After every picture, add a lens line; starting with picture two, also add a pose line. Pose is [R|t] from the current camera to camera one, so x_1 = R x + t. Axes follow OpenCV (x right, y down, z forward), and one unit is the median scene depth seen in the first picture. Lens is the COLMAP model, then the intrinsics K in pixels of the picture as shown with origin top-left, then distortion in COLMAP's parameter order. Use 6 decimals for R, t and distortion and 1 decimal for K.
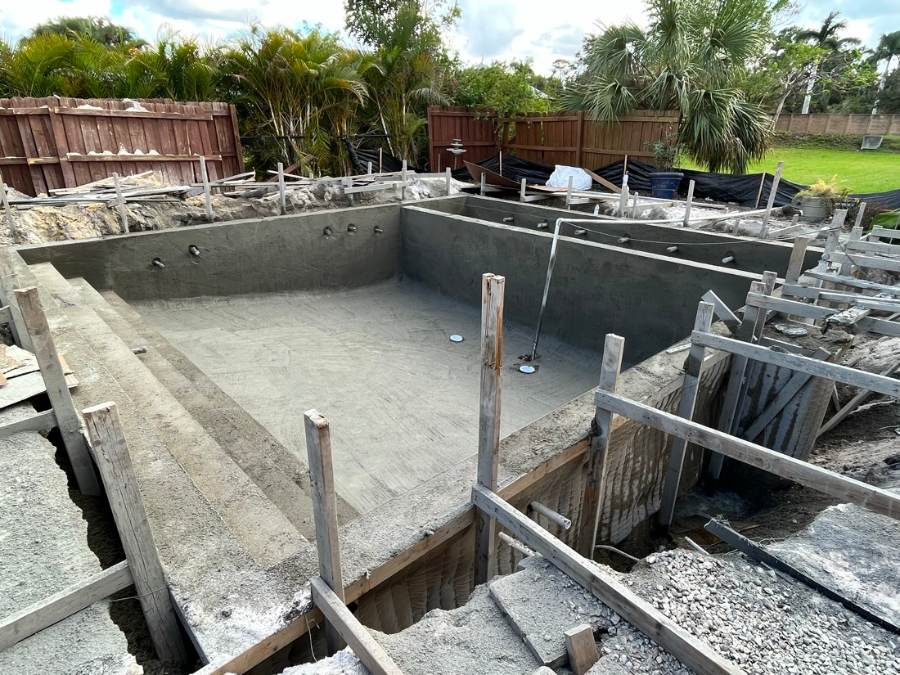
lens RADIAL K [[541.0, 0, 449.6], [0, 541.0, 341.0], [0, 0, 1]] dist [-0.008903, -0.000265]
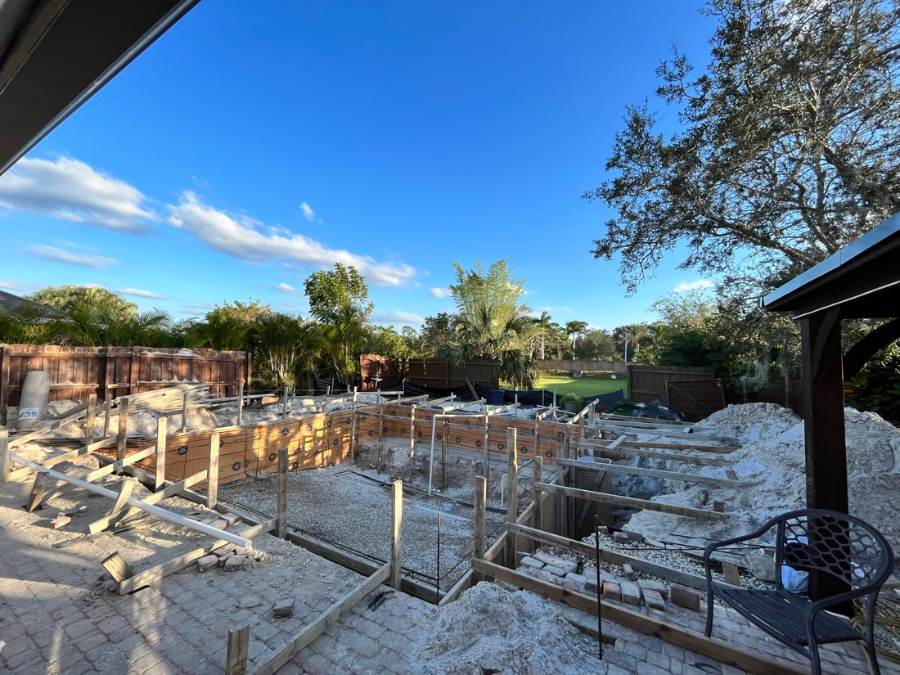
lens RADIAL K [[367.8, 0, 455.2], [0, 367.8, 335.9], [0, 0, 1]] dist [-0.004451, -0.000002]
pose [[0.948528, 0.036905, 0.314537, -0.145902], [0.103820, 0.902066, -0.418926, 0.039473], [-0.299193, 0.430018, 0.851803, -0.131265]]
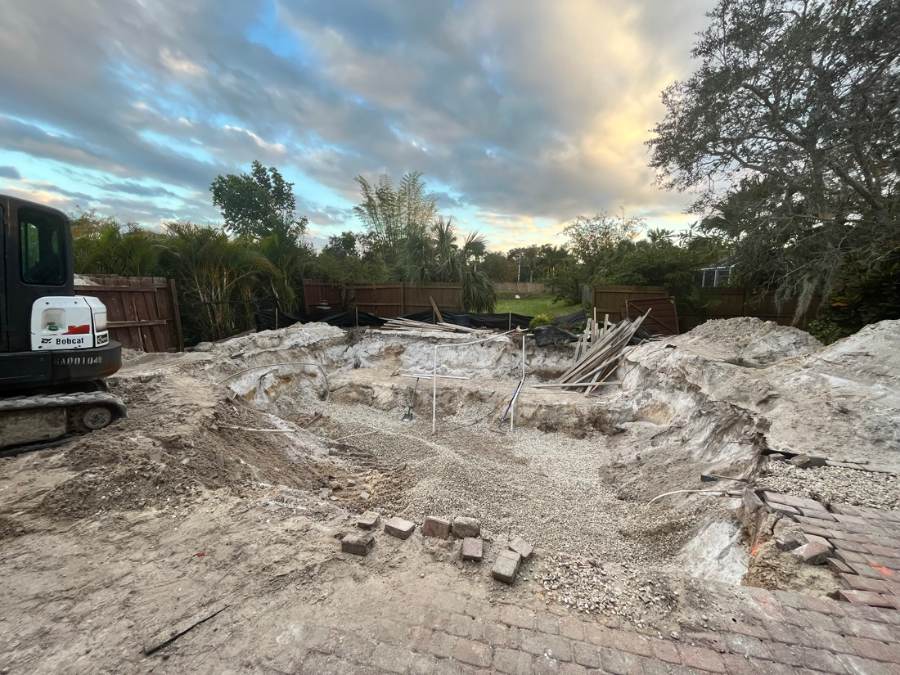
lens RADIAL K [[367.8, 0, 451.8], [0, 367.8, 330.7], [0, 0, 1]] dist [-0.004451, -0.000002]
pose [[0.824201, -0.074170, 0.561419, -0.312949], [0.216482, 0.957355, -0.191332, -0.032760], [-0.523286, 0.279233, 0.805109, 0.043282]]
